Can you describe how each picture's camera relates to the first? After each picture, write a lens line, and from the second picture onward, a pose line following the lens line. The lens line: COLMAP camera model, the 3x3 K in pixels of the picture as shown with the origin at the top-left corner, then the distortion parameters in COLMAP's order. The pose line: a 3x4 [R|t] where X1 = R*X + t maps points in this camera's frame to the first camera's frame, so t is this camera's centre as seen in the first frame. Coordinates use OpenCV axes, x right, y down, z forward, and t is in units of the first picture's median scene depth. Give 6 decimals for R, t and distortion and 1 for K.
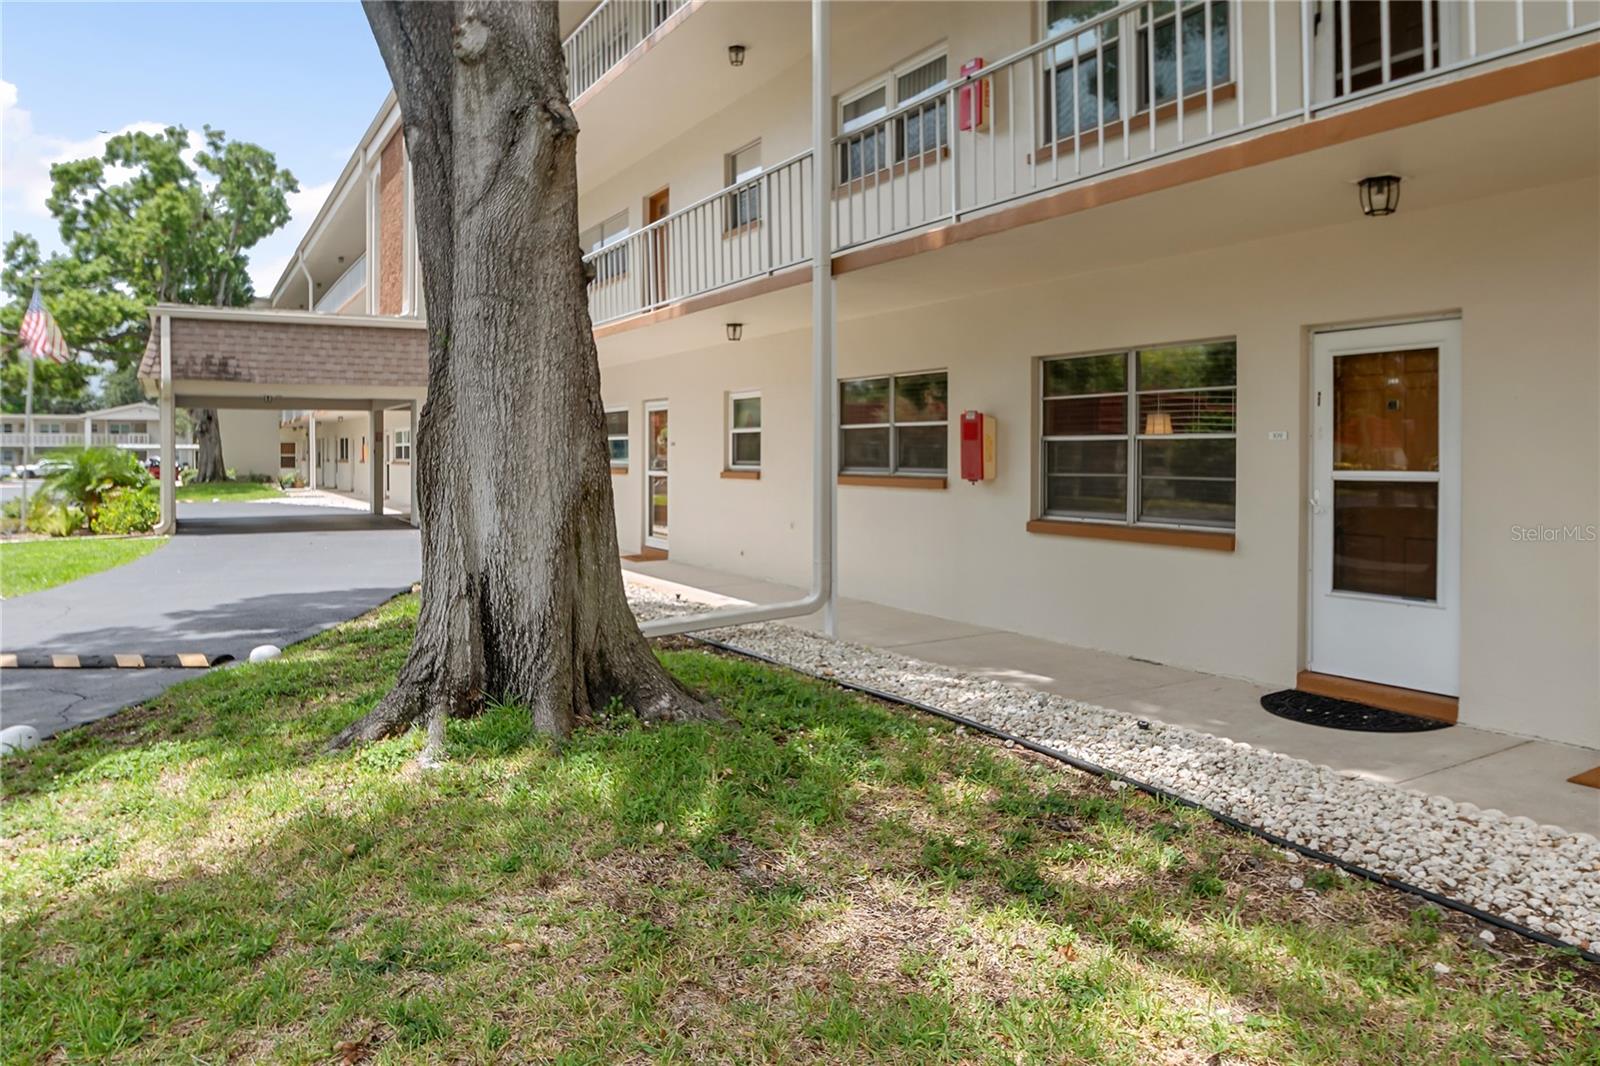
lens RADIAL K [[1120.7, 0, 800.4], [0, 1120.7, 449.5], [0, 0, 1]] dist [-0.003622, 0.000090]
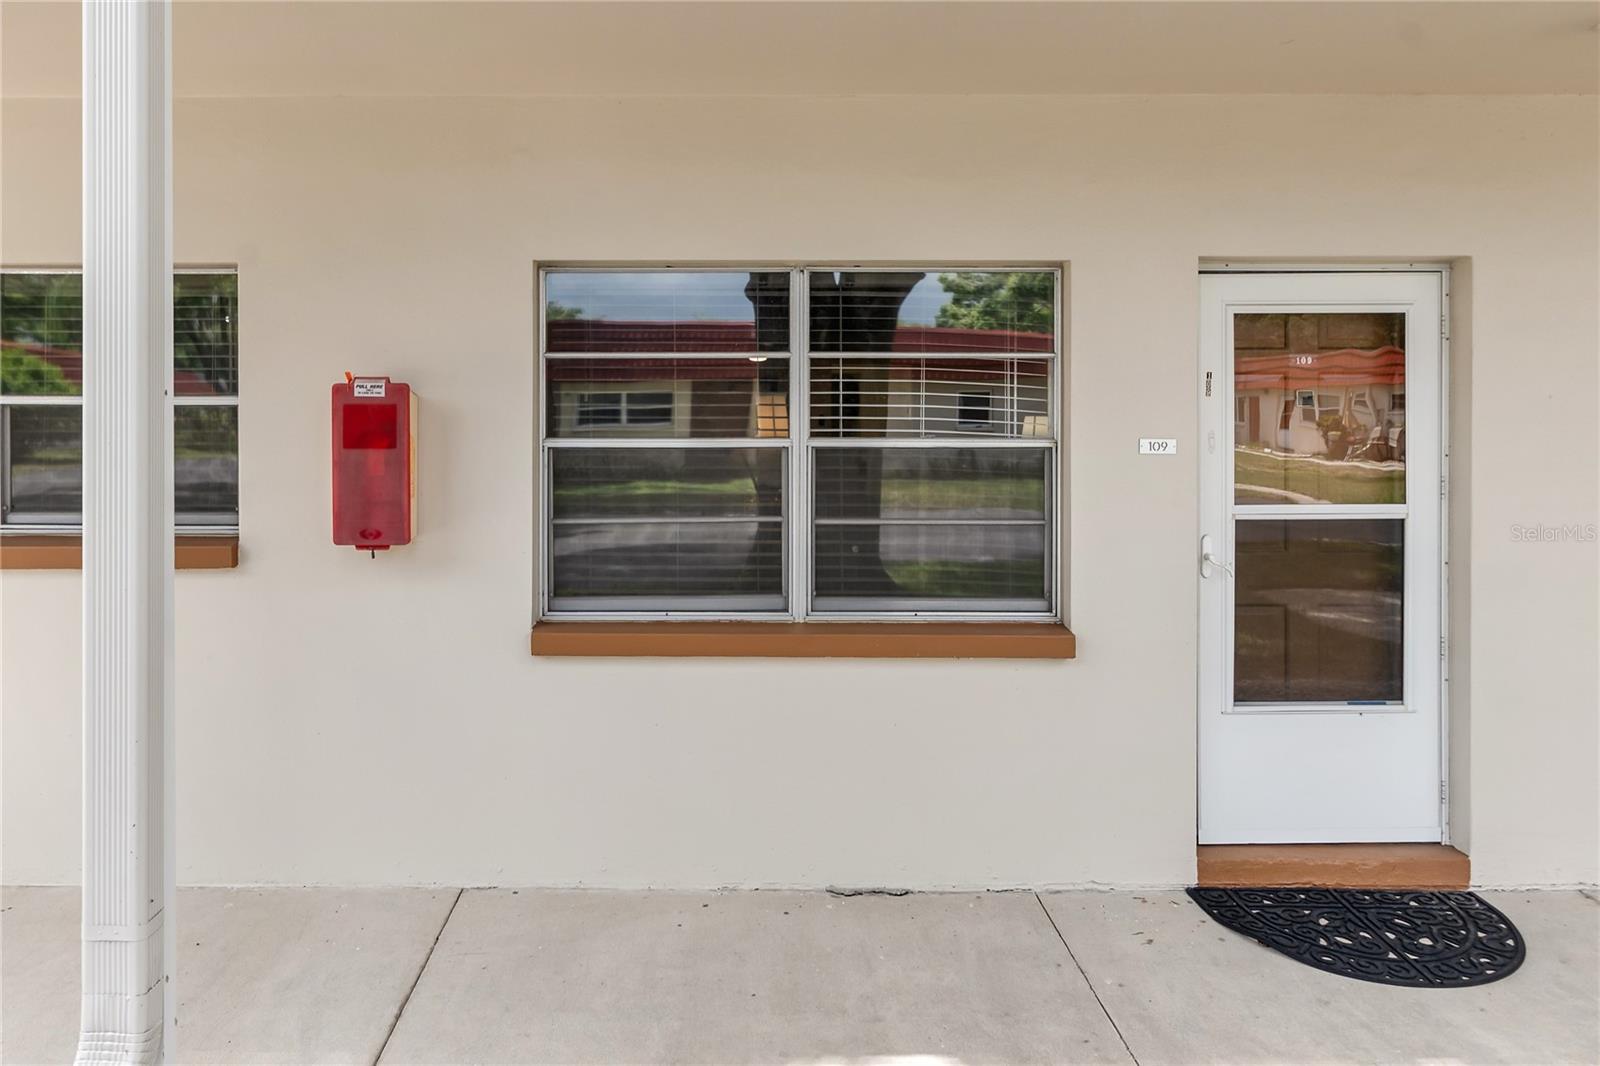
lens RADIAL K [[1120.7, 0, 800.4], [0, 1120.7, 449.5], [0, 0, 1]] dist [-0.003622, 0.000090]
pose [[0.510215, -0.025967, 0.859655, -0.146304], [-0.003317, 0.999477, 0.032159, -0.027286], [-0.860041, -0.019260, 0.509862, 0.834972]]
